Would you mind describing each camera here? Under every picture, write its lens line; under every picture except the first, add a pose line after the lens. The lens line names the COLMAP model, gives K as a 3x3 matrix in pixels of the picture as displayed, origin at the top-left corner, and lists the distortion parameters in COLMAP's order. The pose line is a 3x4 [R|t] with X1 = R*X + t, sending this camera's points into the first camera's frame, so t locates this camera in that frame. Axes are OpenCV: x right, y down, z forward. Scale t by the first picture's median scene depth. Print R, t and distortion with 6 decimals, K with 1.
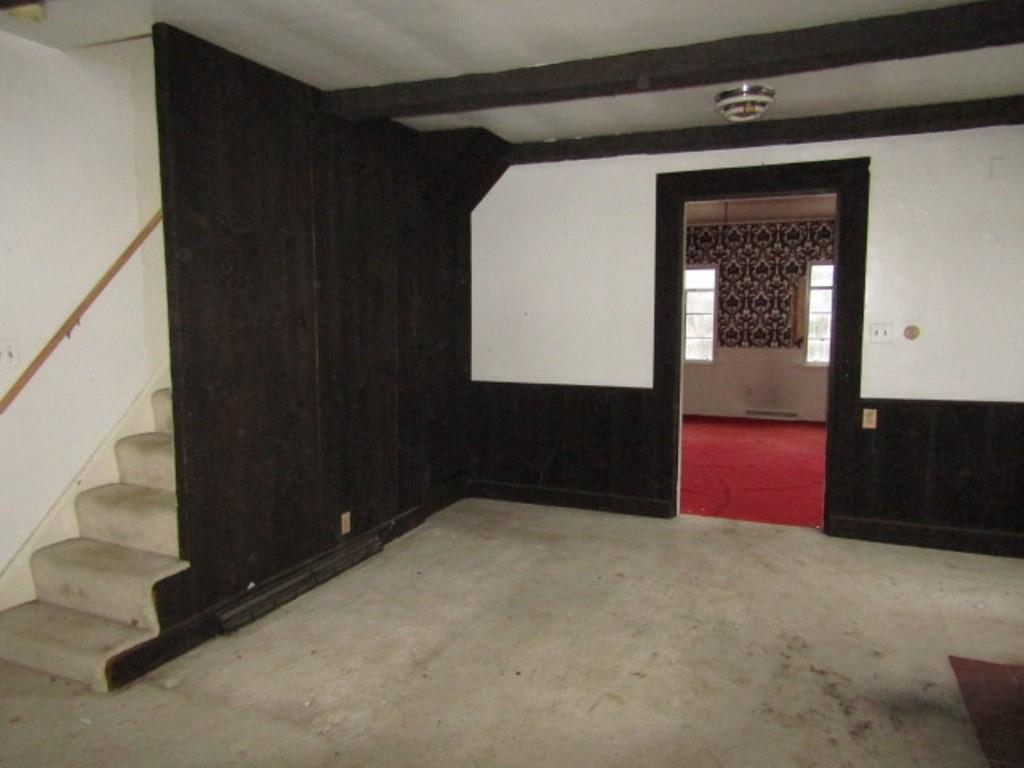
lens RADIAL K [[725.8, 0, 510.5], [0, 725.8, 388.6], [0, 0, 1]] dist [-0.009095, 0.003361]
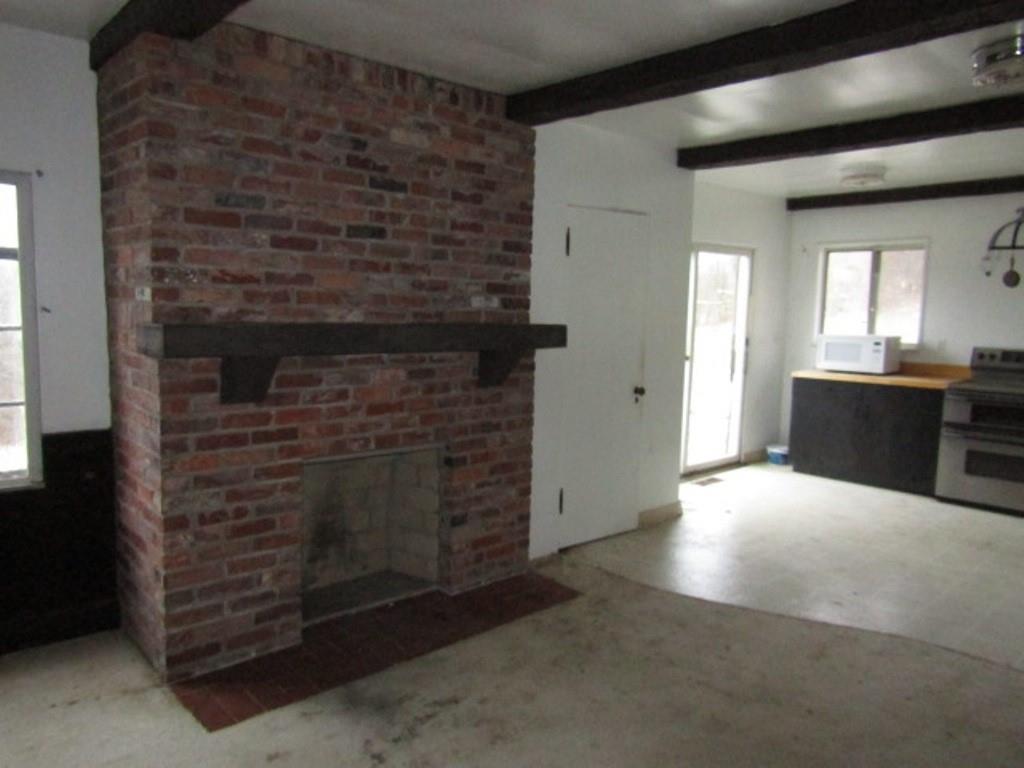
lens RADIAL K [[725.8, 0, 510.5], [0, 725.8, 388.6], [0, 0, 1]] dist [-0.009095, 0.003361]
pose [[-0.910551, -0.063866, 0.408433, -0.020813], [0.021436, 0.979371, 0.200931, -0.148874], [-0.412840, 0.191713, -0.890398, 1.243092]]
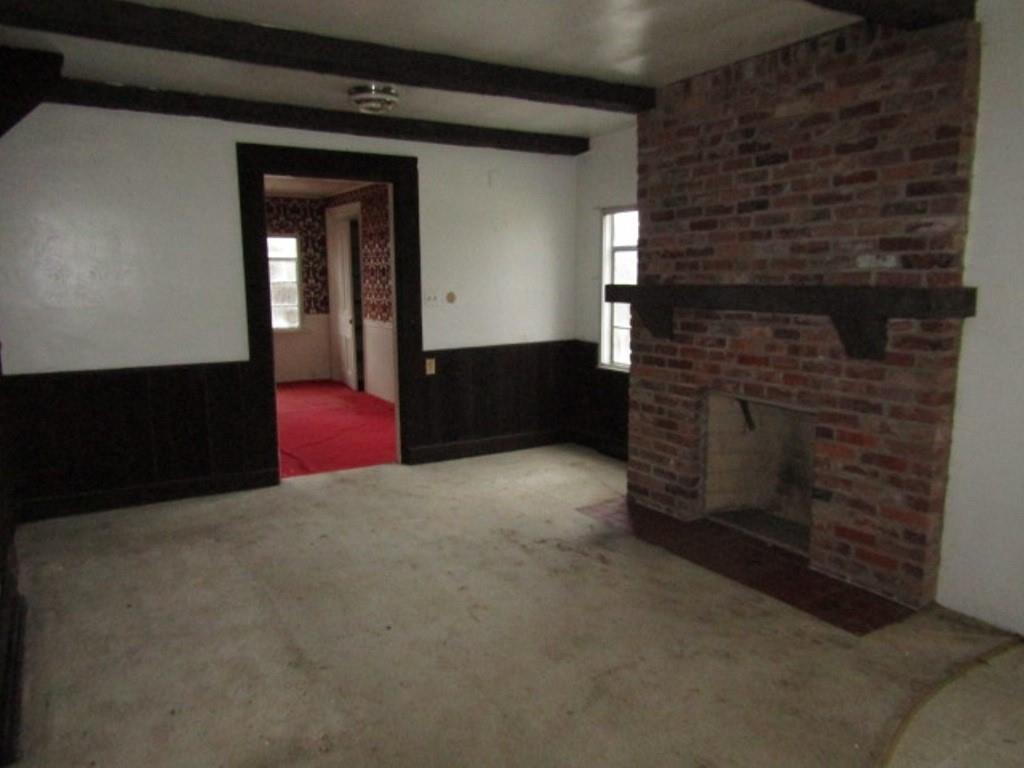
lens RADIAL K [[725.8, 0, 510.5], [0, 725.8, 388.6], [0, 0, 1]] dist [-0.009095, 0.003361]
pose [[0.573011, -0.127819, 0.809519, -0.550193], [0.088732, 0.991632, 0.093765, -0.031884], [-0.814730, 0.018102, 0.579558, 0.177403]]
